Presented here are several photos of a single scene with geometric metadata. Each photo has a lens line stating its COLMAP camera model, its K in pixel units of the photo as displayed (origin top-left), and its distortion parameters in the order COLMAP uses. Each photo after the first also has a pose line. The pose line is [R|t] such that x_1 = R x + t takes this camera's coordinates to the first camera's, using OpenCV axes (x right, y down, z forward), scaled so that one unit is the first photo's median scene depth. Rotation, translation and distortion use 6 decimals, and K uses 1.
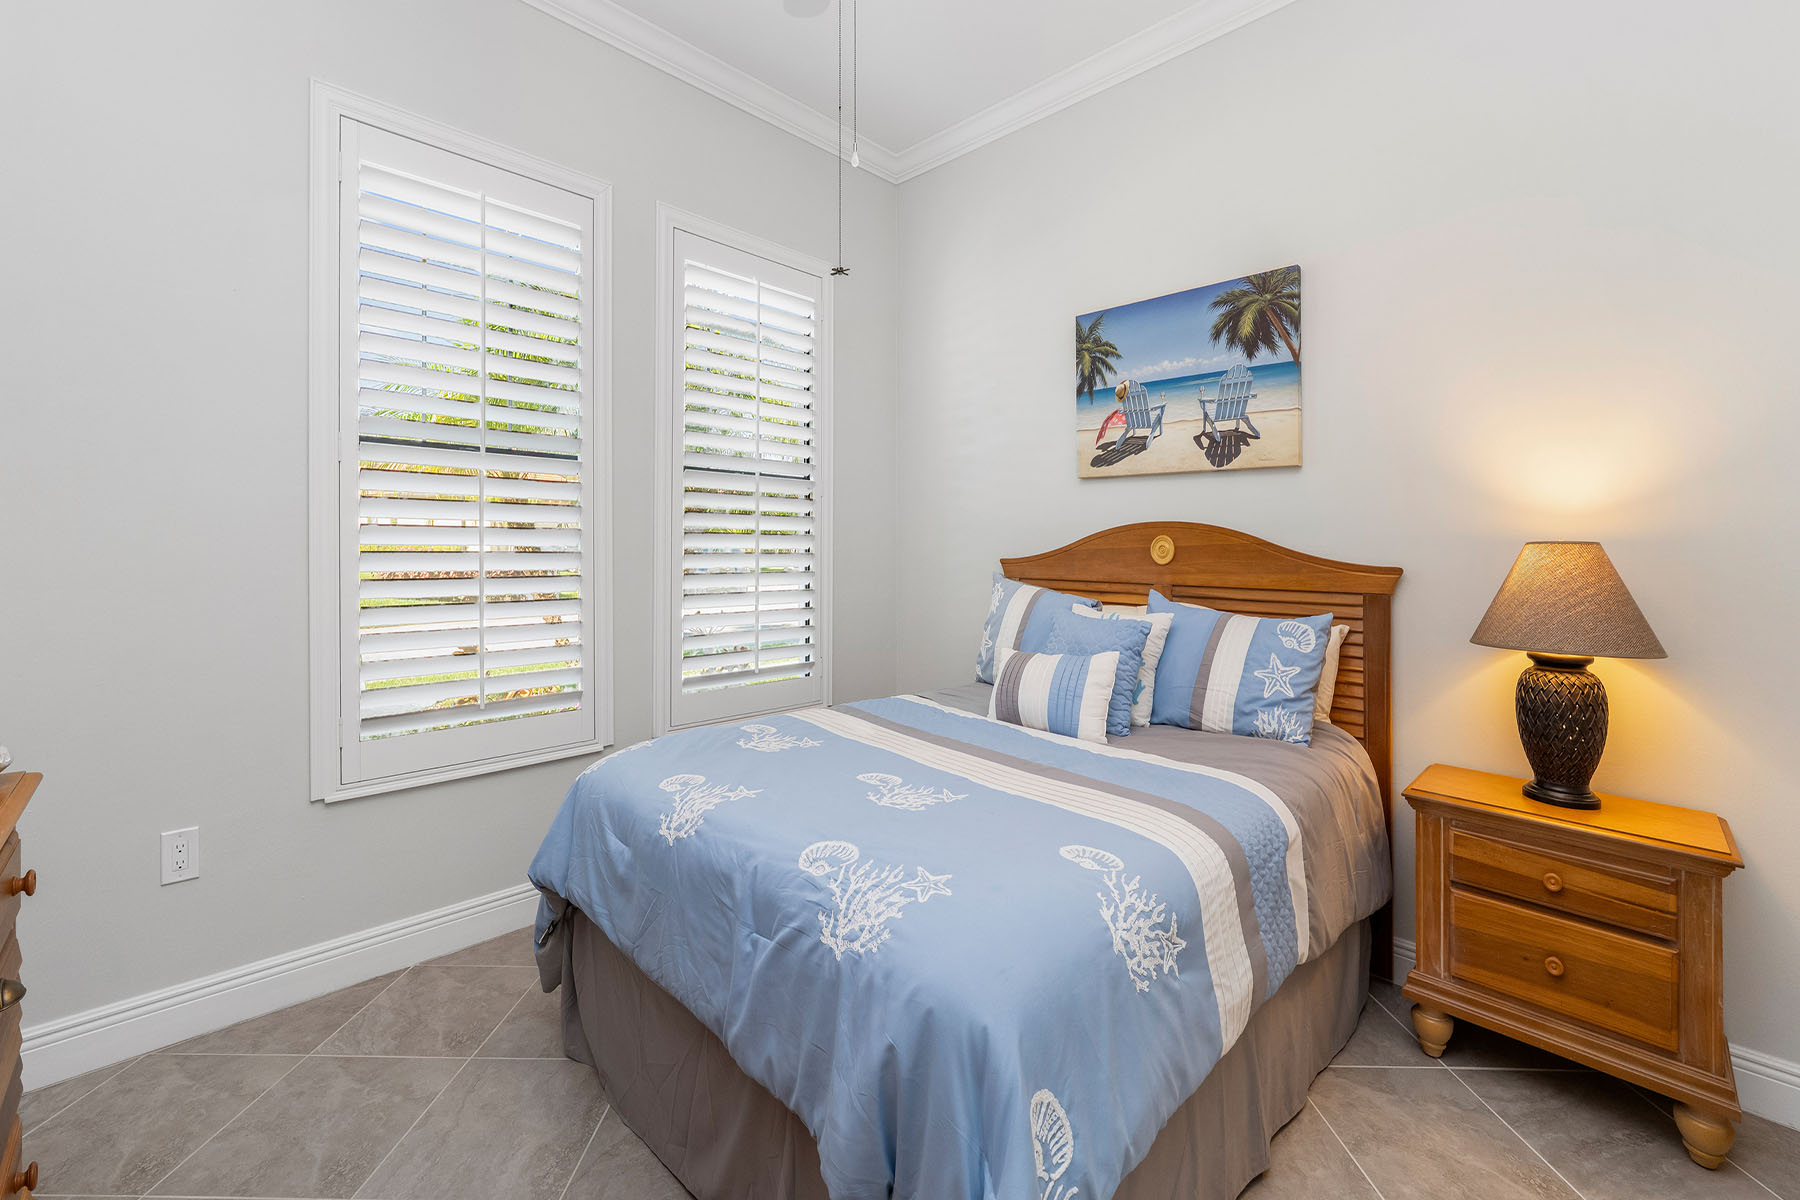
lens RADIAL K [[741.9, 0, 895.6], [0, 741.9, 548.6], [0, 0, 1]] dist [0.003451, 0.000750]
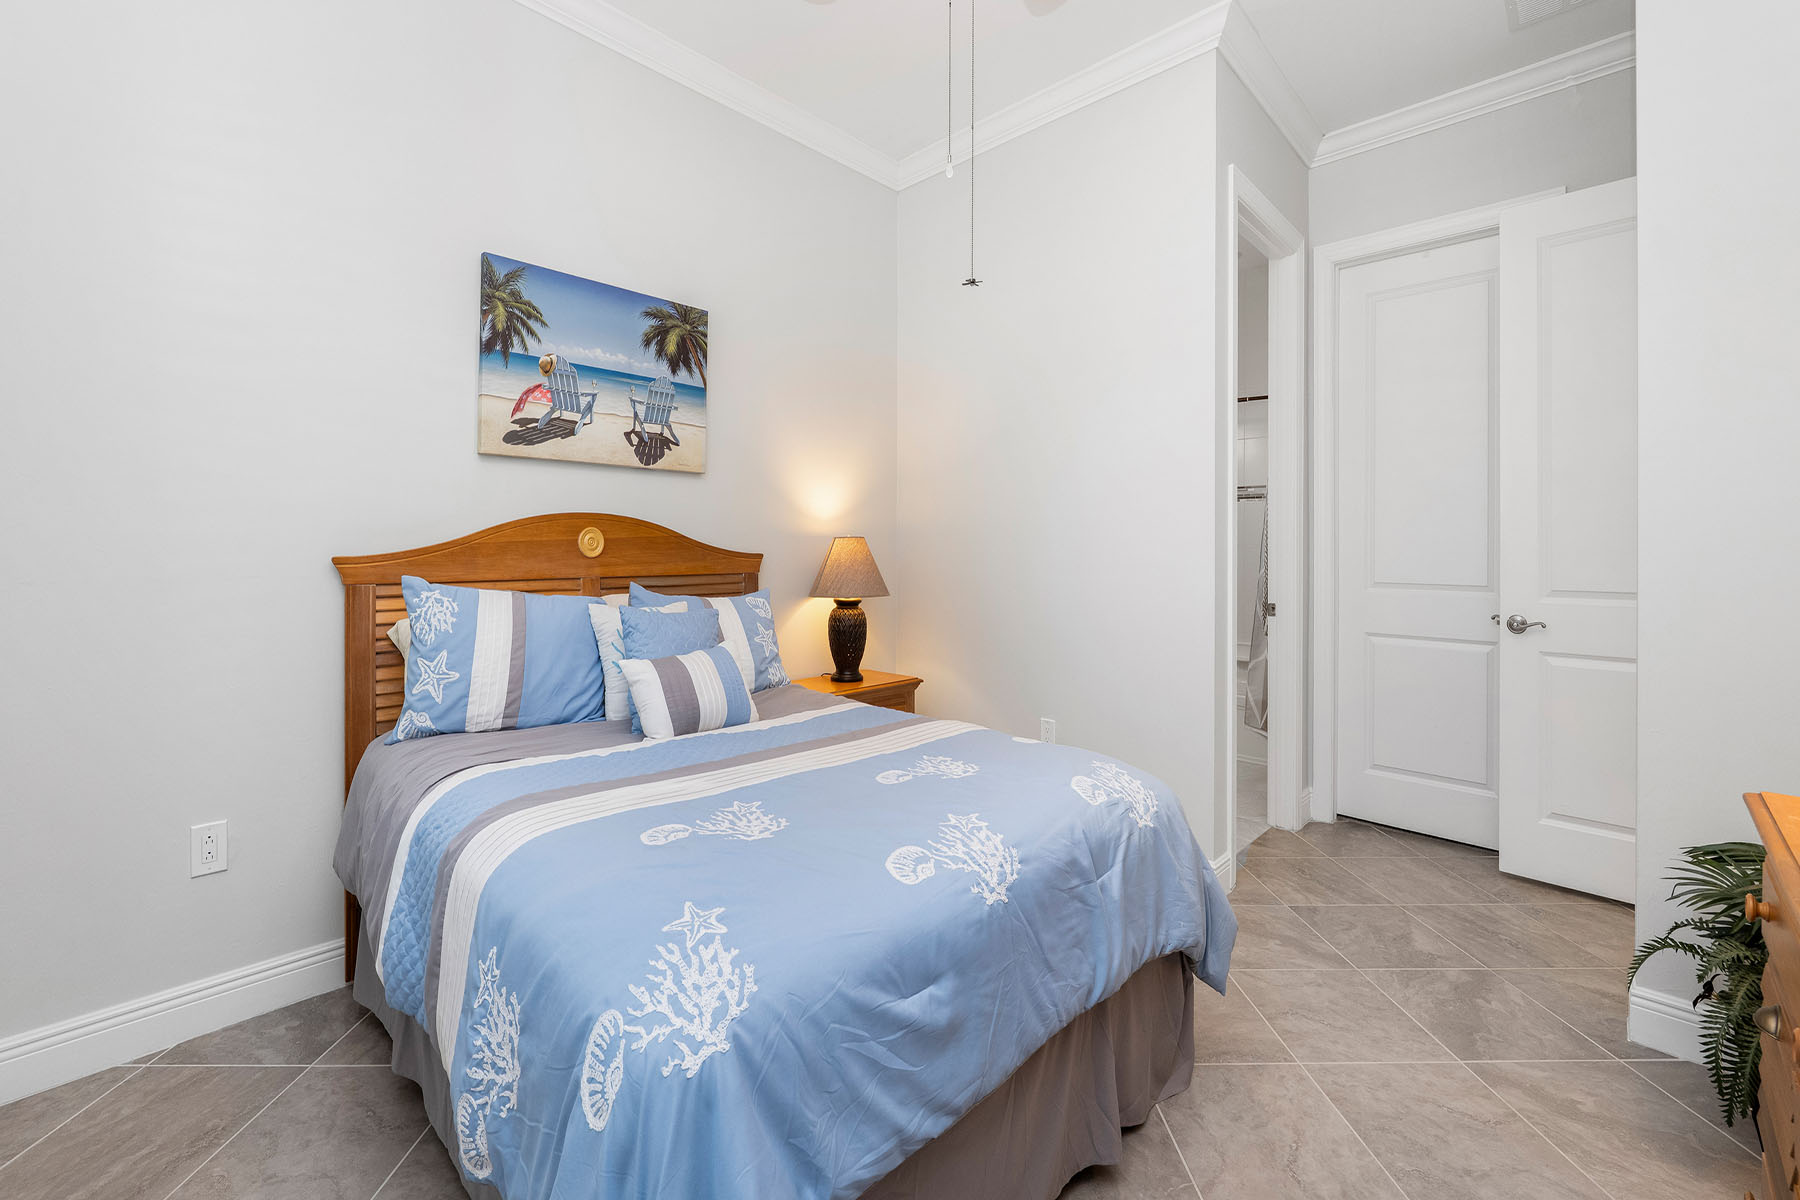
lens RADIAL K [[741.9, 0, 899.1], [0, 741.9, 538.8], [0, 0, 1]] dist [0.003451, 0.000750]
pose [[-0.017655, -0.005276, 0.999830, -0.646270], [-0.001512, 0.999985, 0.005251, -0.008842], [-0.999843, -0.001419, -0.017662, 0.644627]]
